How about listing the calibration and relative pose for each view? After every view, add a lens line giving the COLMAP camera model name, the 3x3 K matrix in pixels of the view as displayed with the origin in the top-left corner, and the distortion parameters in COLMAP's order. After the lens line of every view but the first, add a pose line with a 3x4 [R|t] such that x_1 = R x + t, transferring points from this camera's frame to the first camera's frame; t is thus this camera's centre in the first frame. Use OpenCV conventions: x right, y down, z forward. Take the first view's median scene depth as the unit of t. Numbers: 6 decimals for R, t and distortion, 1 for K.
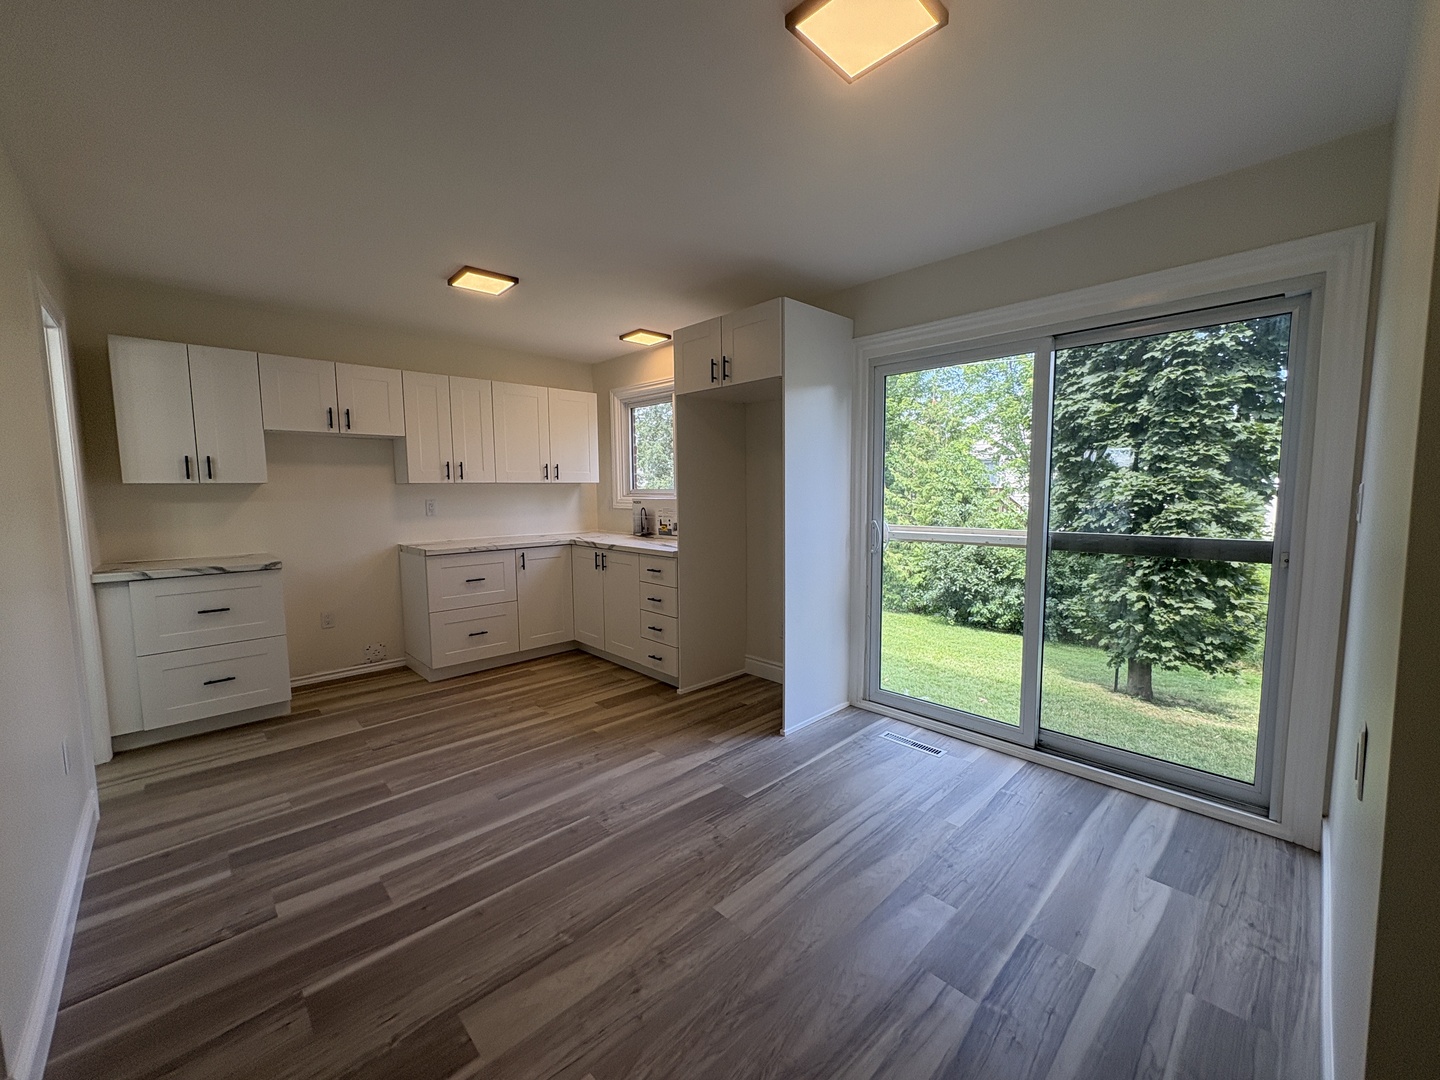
lens RADIAL K [[570.3, 0, 697.6], [0, 570.3, 539.9], [0, 0, 1]] dist [-0.000609, -0.000254]
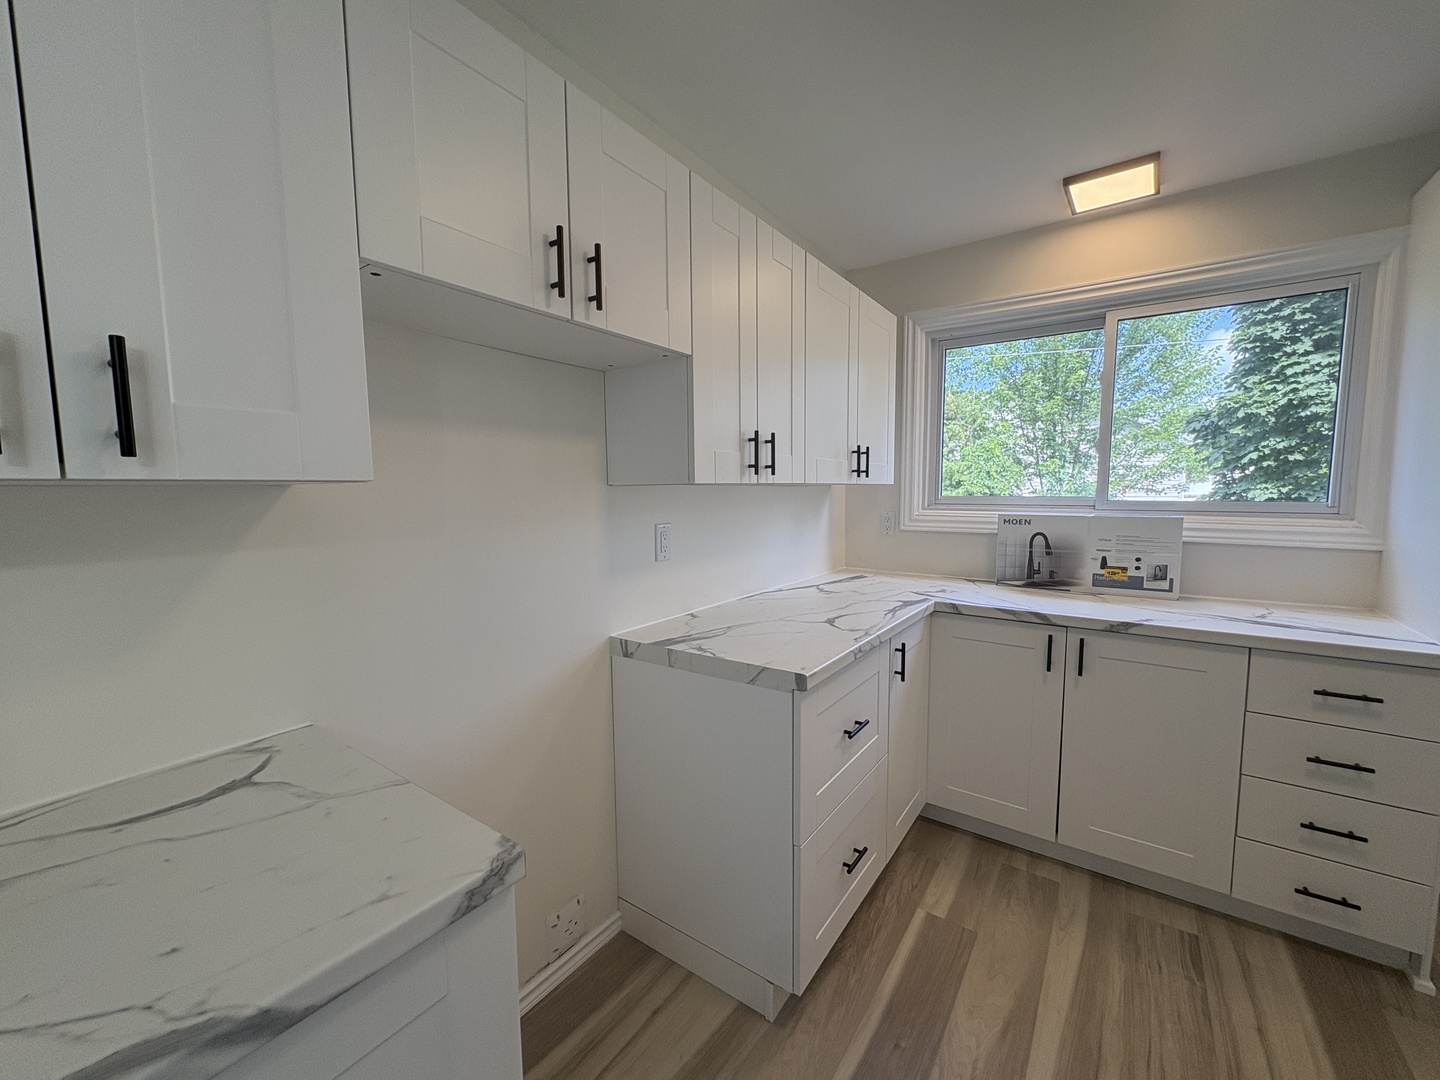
lens RADIAL K [[570.3, 0, 697.6], [0, 570.3, 539.9], [0, 0, 1]] dist [-0.000609, -0.000254]
pose [[0.981533, -0.015847, 0.190638, -0.483816], [0.016610, 0.999859, -0.002404, -0.052136], [-0.190573, 0.005526, 0.981658, 0.534262]]
